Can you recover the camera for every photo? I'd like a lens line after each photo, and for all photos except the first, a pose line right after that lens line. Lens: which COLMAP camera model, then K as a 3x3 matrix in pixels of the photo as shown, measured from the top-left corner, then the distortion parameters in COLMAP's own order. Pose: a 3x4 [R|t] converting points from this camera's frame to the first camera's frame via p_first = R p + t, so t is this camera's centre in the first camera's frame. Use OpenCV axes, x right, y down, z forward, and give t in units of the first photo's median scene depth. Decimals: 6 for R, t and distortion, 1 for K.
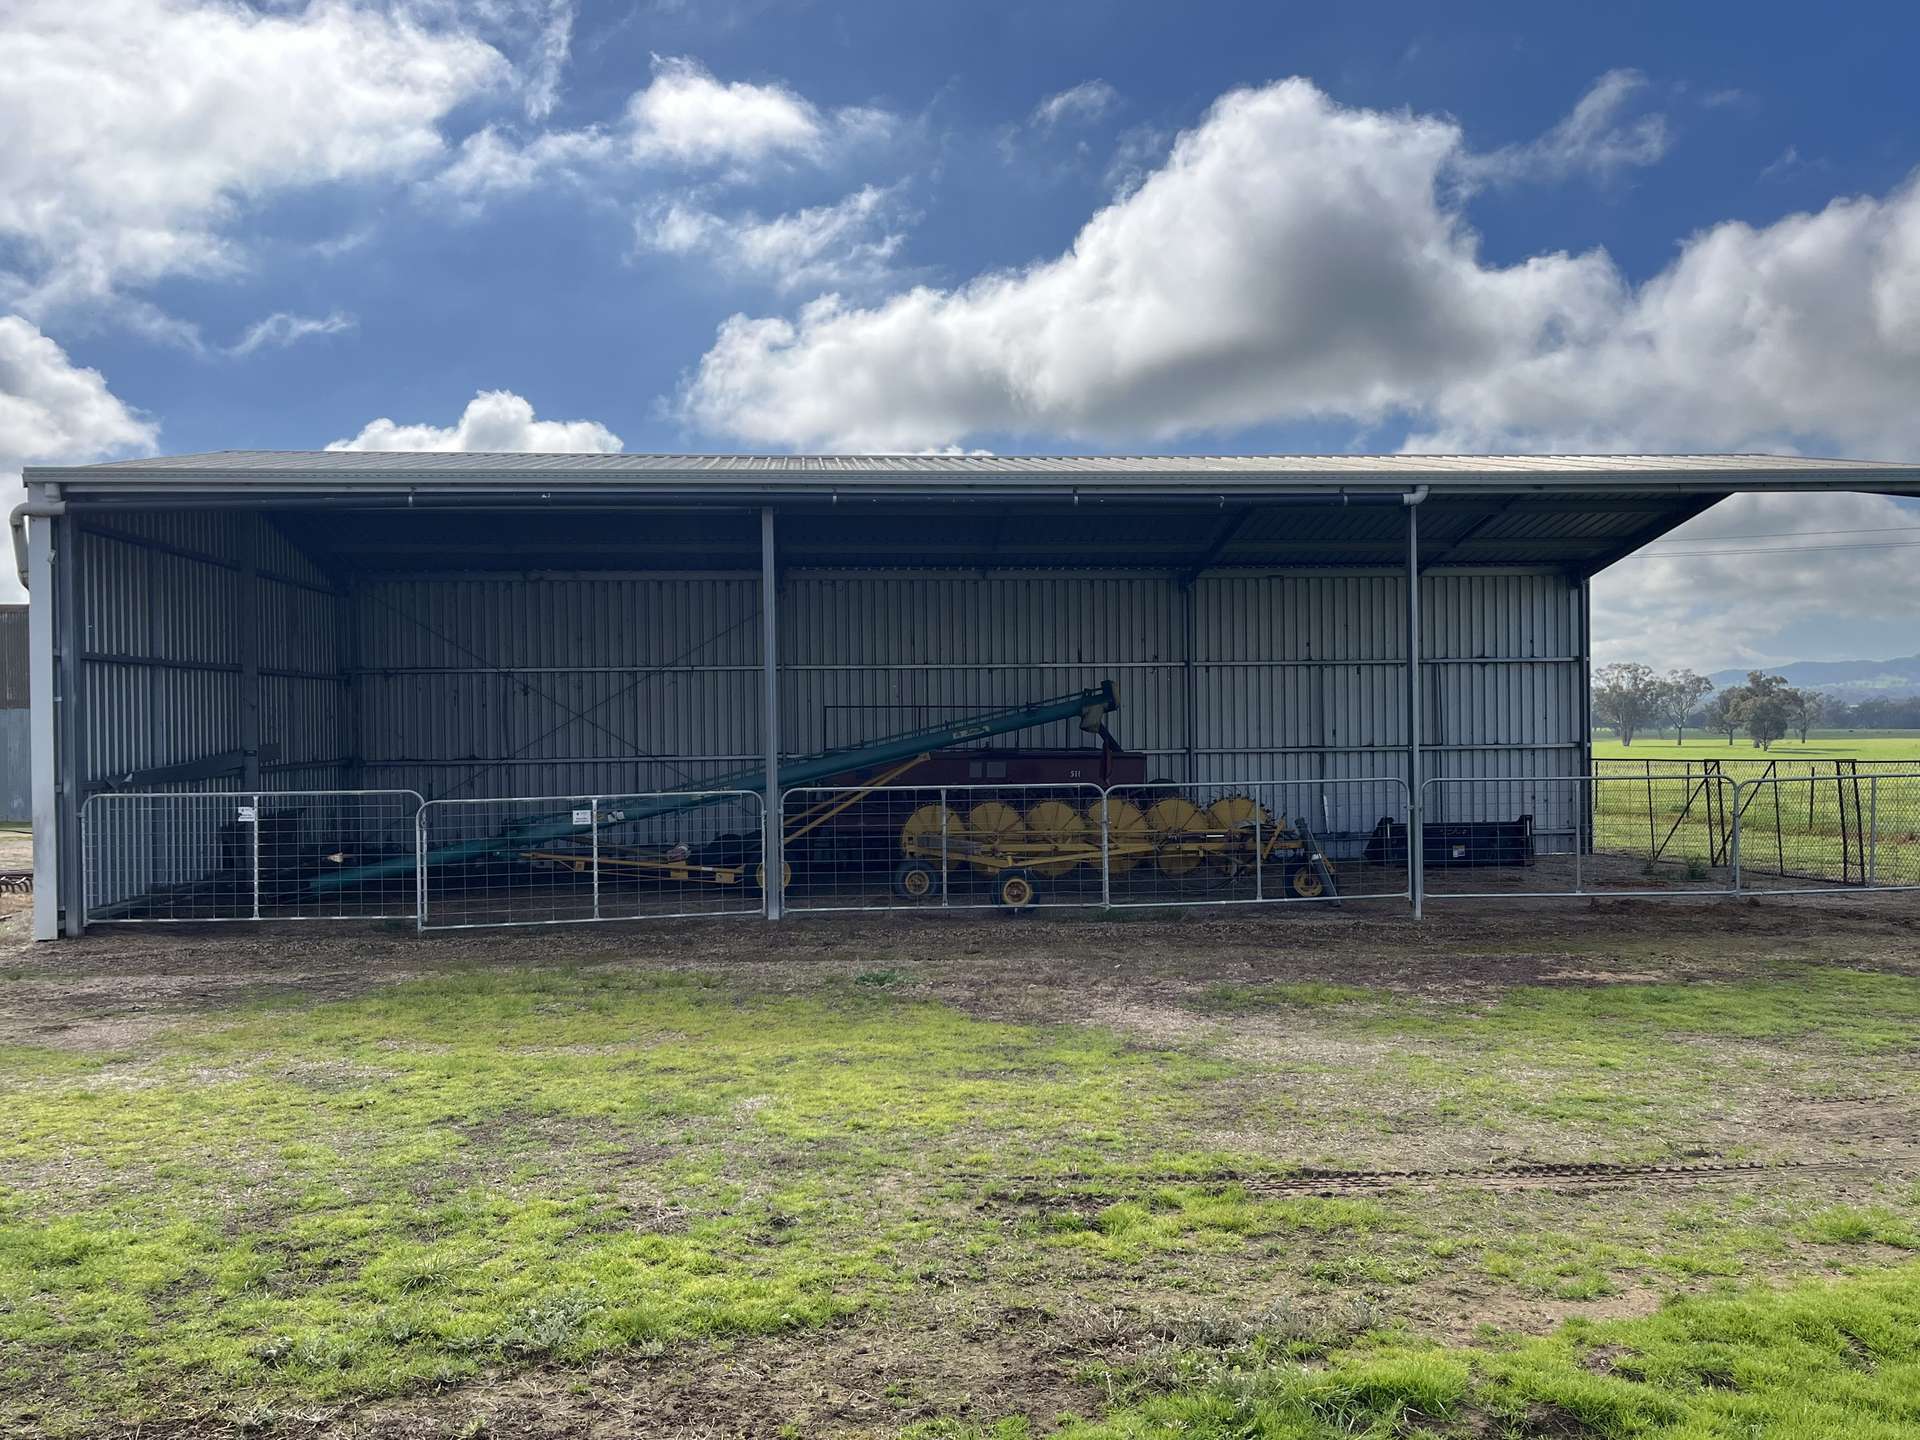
lens RADIAL K [[1590.1, 0, 960.0], [0, 1590.1, 727.3], [0, 0, 1]] dist [0.037795, -0.000103]
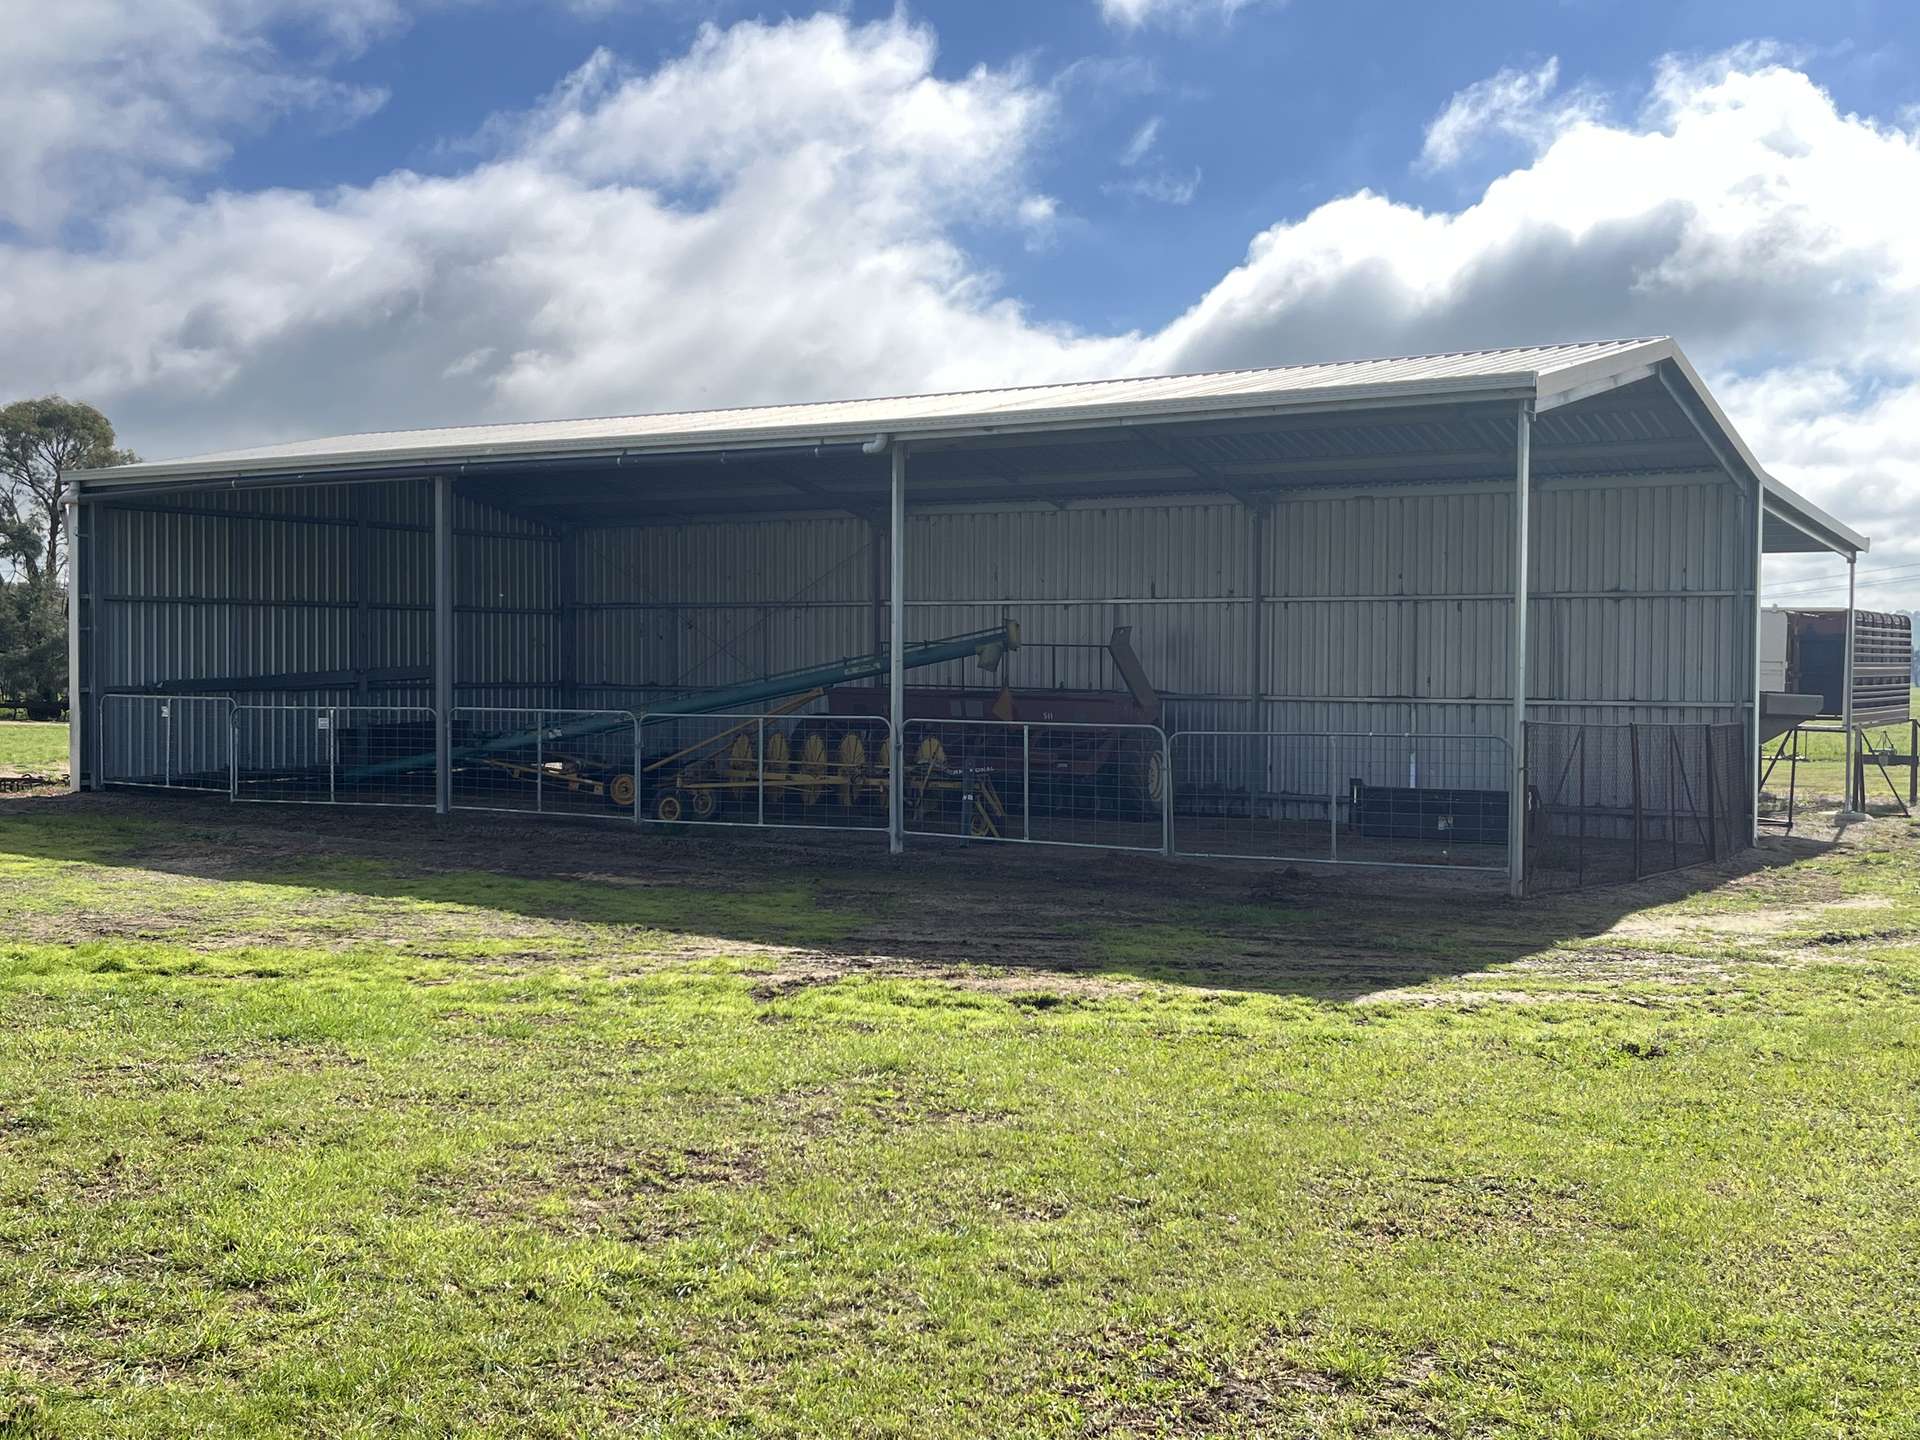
lens RADIAL K [[2059.5, 0, 960.6], [0, 2059.5, 716.4], [0, 0, 1]] dist [0.078605, 0.000000]
pose [[0.804035, 0.032980, -0.593667, 0.753777], [-0.019384, 0.999384, 0.029266, -0.005516], [0.594266, -0.012023, 0.804178, -0.030194]]
